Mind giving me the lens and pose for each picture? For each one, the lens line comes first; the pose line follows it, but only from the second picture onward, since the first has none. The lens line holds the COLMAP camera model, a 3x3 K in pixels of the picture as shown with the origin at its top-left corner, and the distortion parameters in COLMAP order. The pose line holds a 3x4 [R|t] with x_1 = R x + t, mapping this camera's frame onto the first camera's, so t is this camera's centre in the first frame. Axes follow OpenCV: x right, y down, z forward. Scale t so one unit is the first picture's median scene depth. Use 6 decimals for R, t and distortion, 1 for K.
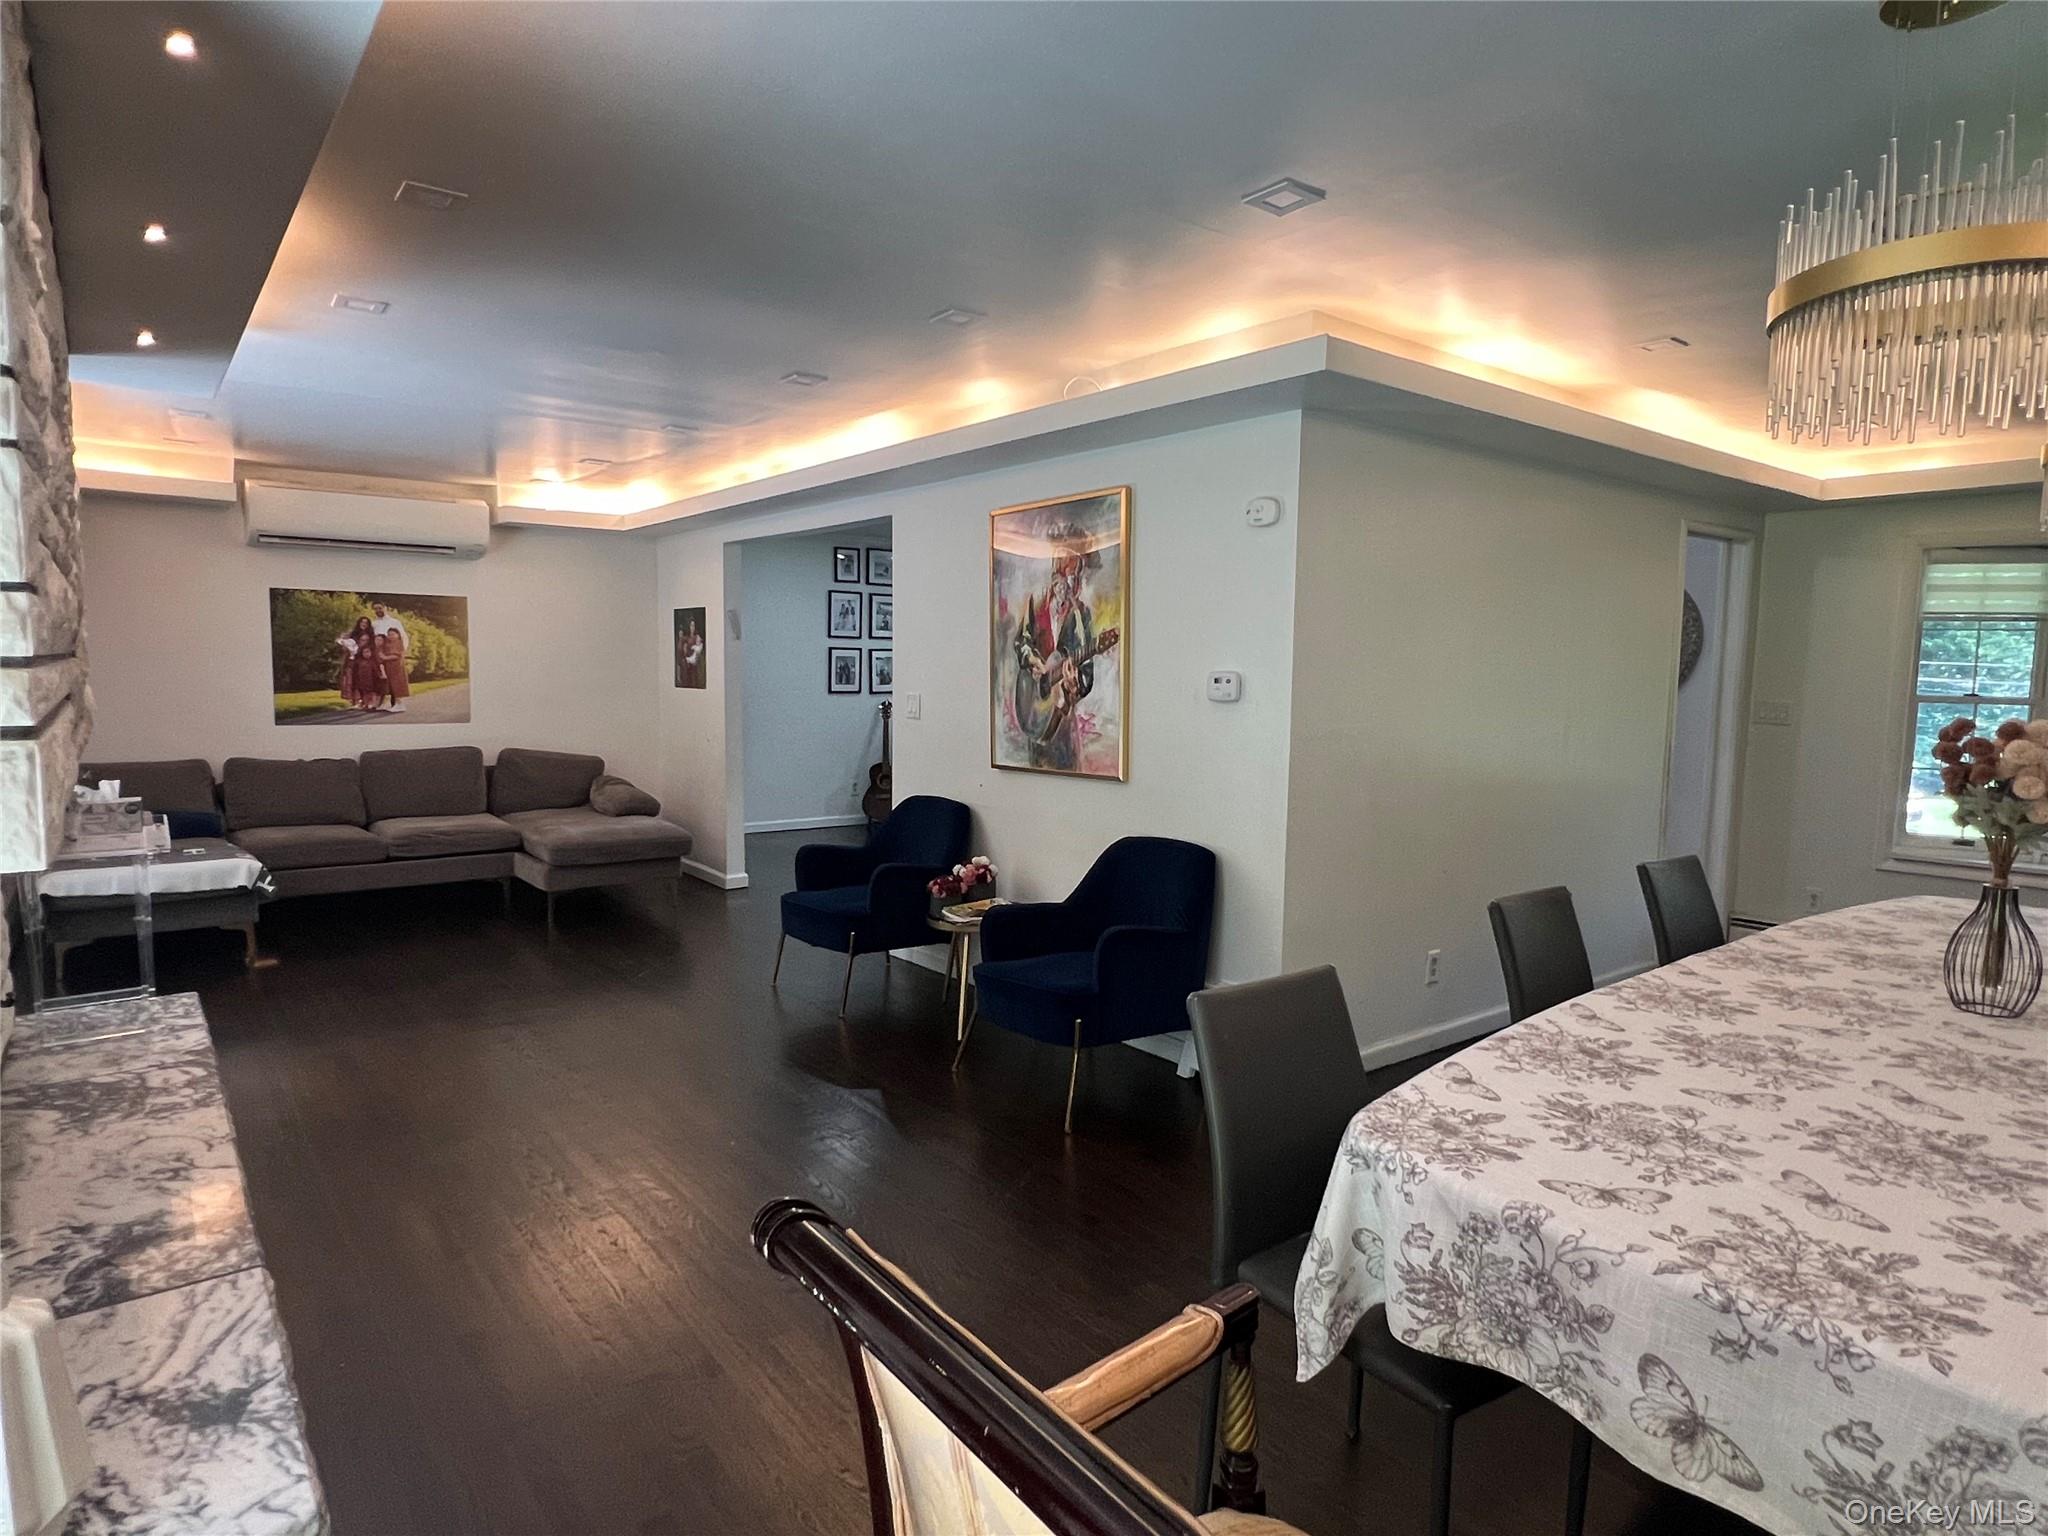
lens RADIAL K [[1175.9, 0, 1011.1], [0, 1175.9, 774.0], [0, 0, 1]] dist [-0.004494, 0.000106]
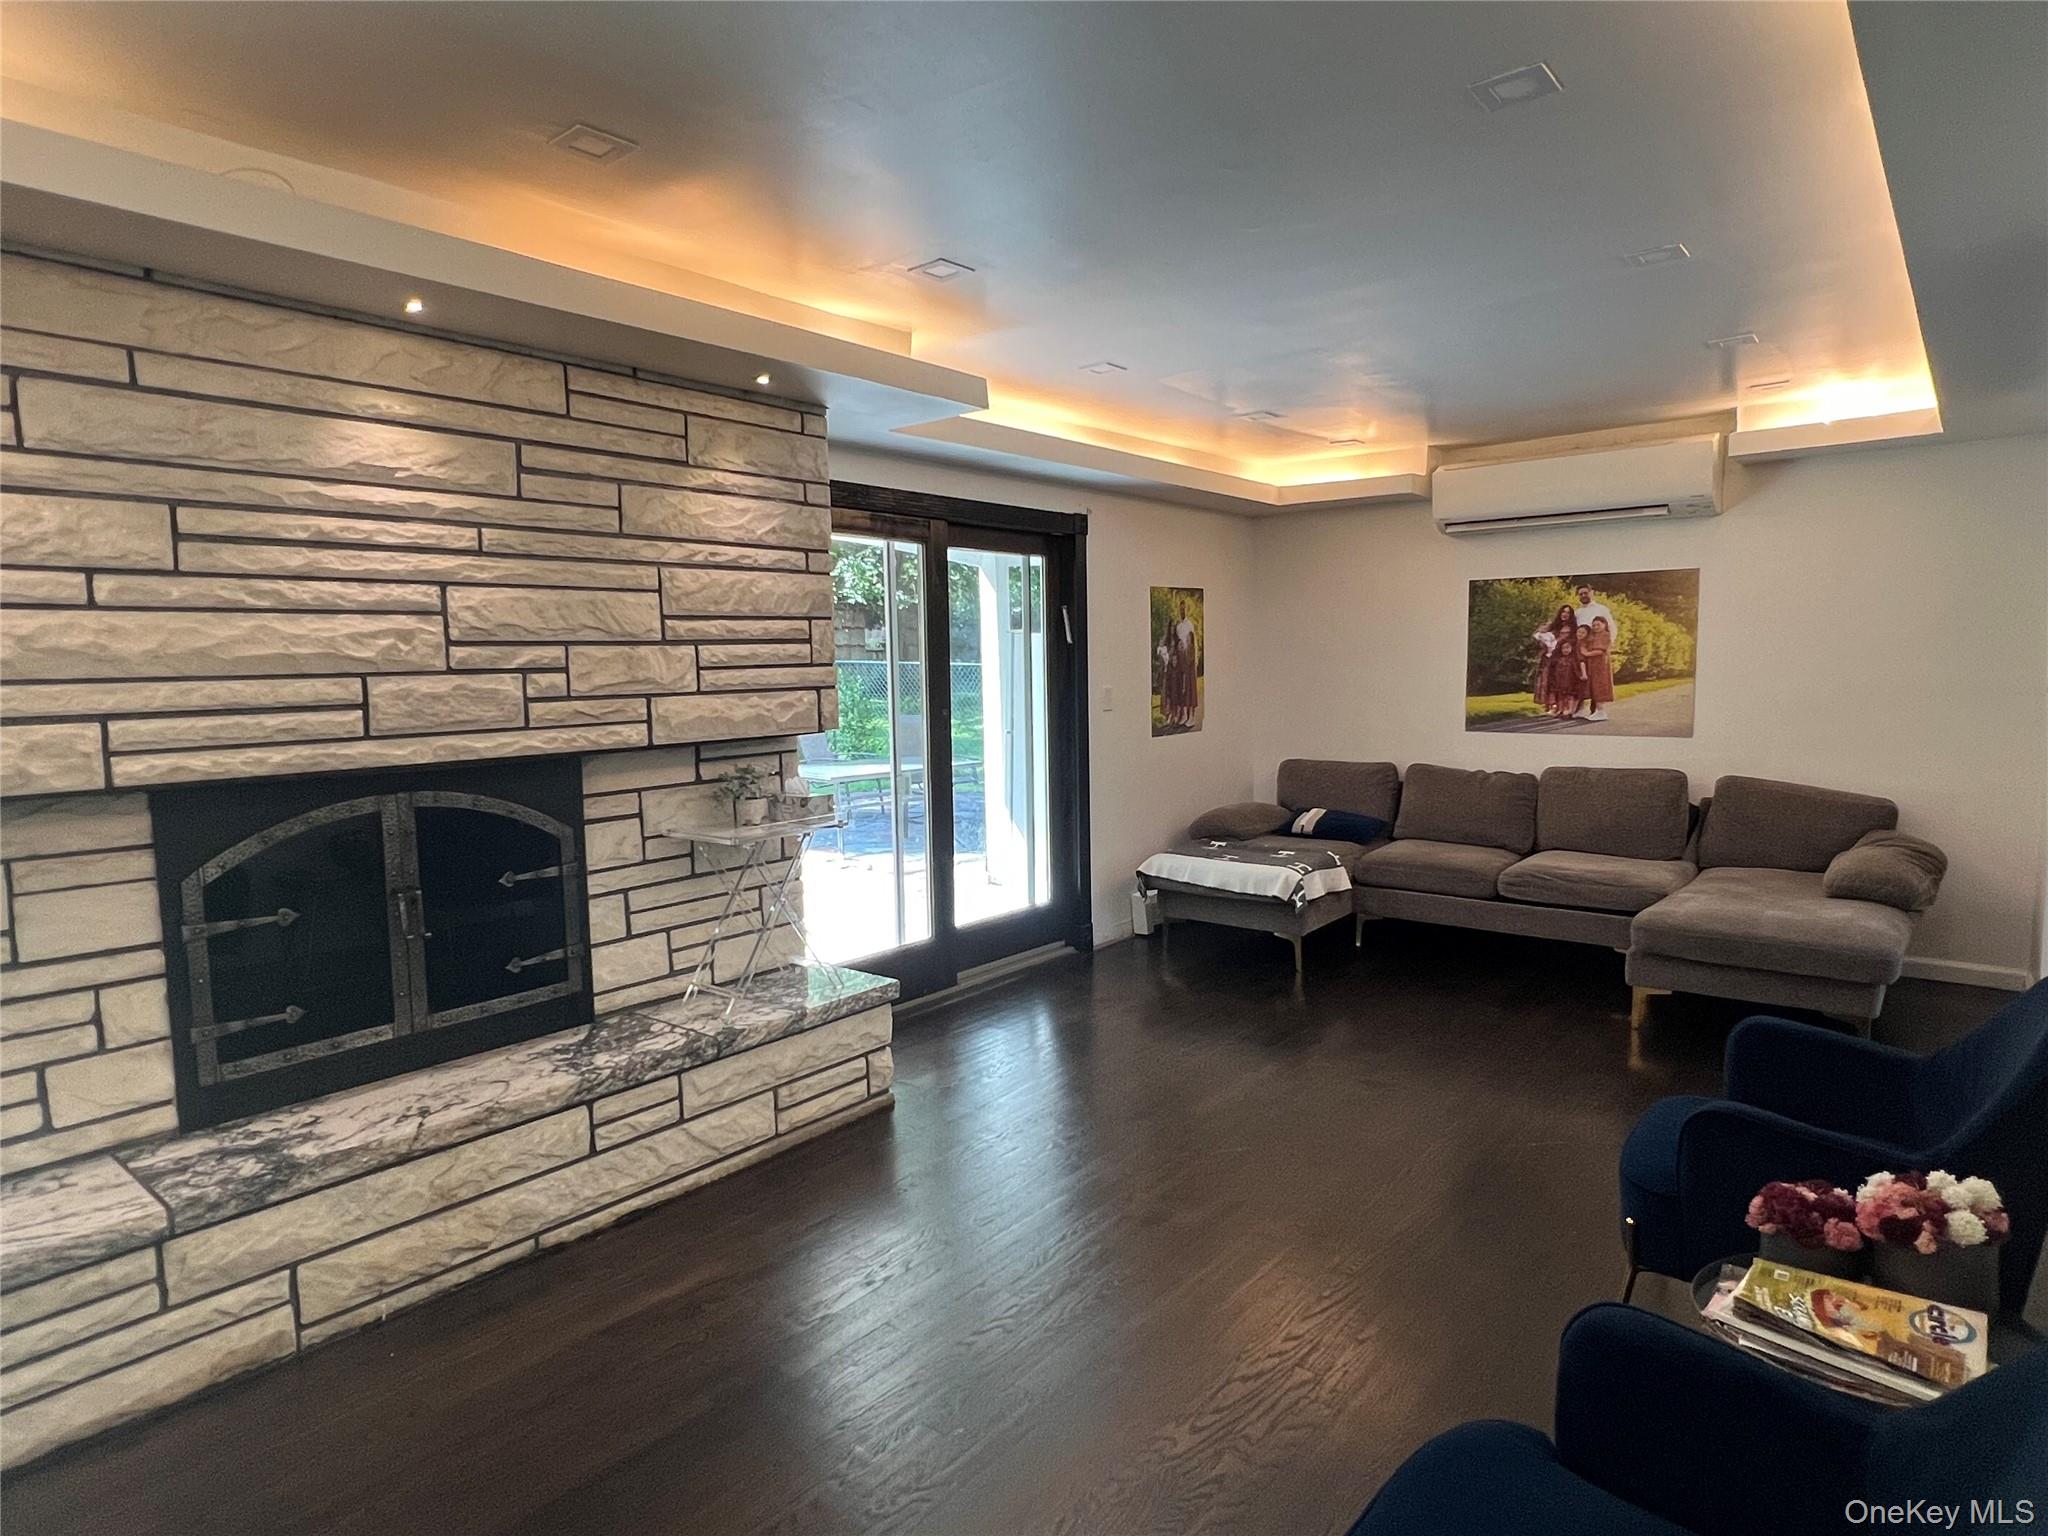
lens RADIAL K [[1161.3, 0, 1009.5], [0, 1161.3, 771.3], [0, 0, 1]] dist [-0.003510, -0.000153]
pose [[0.209894, 0.073655, -0.974946, 0.171837], [-0.070175, 0.995722, 0.060117, -0.037449], [0.975202, 0.055799, 0.214165, 0.434484]]
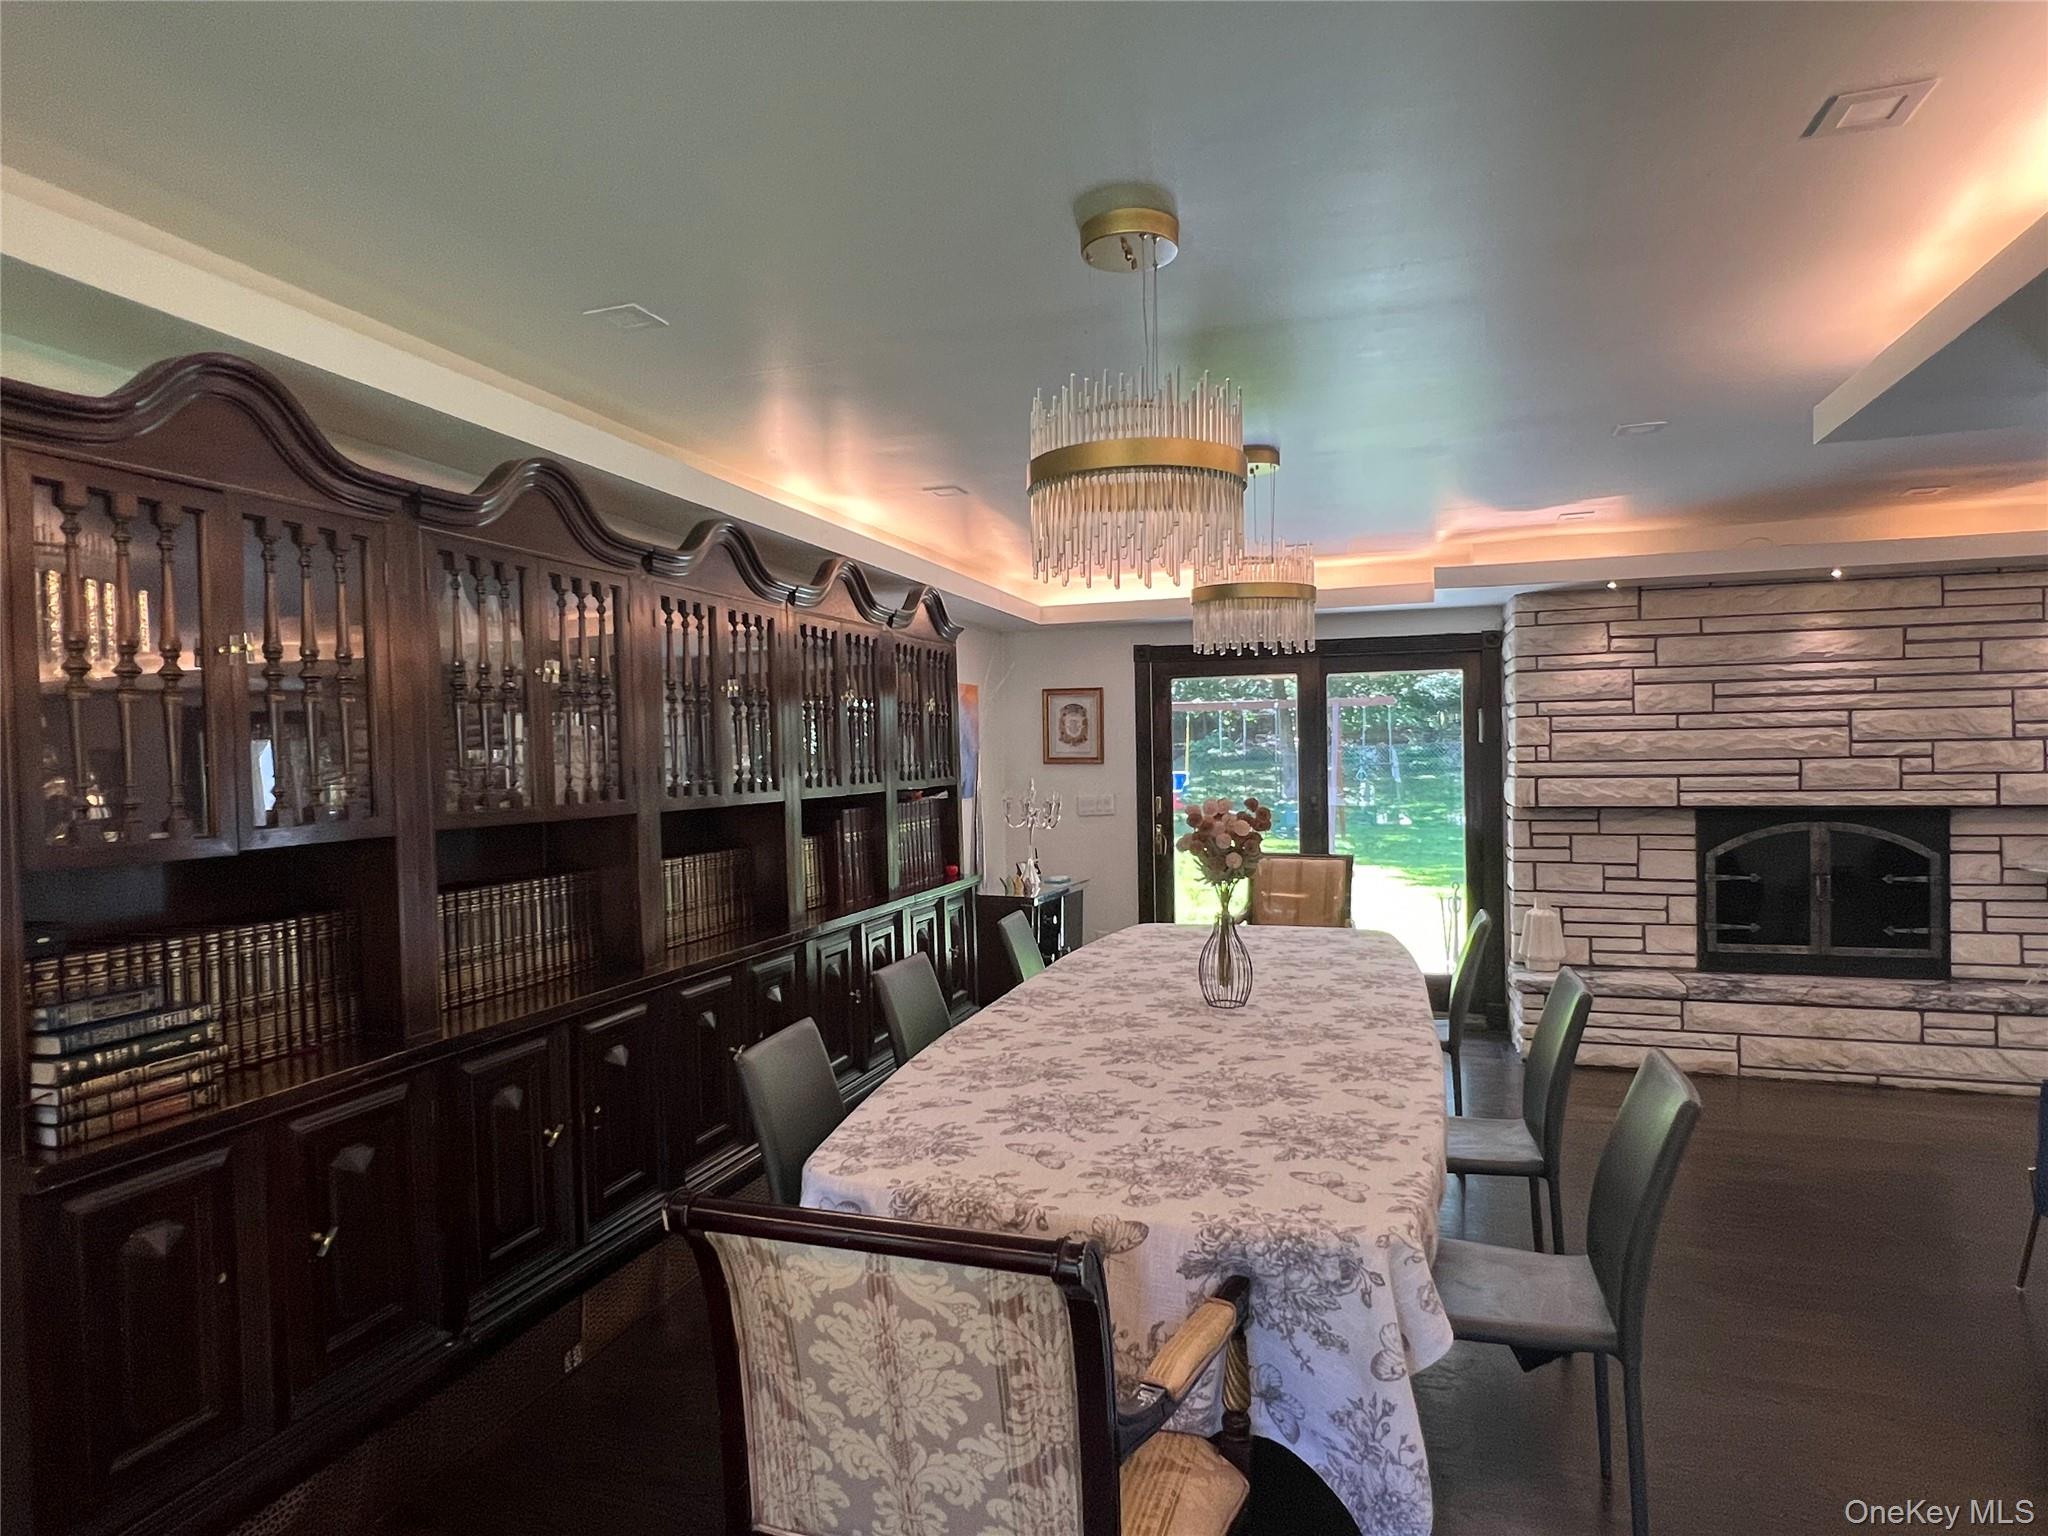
lens RADIAL K [[1175.9, 0, 1011.1], [0, 1175.9, 774.0], [0, 0, 1]] dist [-0.004494, 0.000106]
pose [[-0.833290, 0.004898, -0.552814, 0.593496], [-0.049220, 0.995332, 0.083011, -0.058751], [0.550640, 0.096382, -0.829160, 0.653900]]
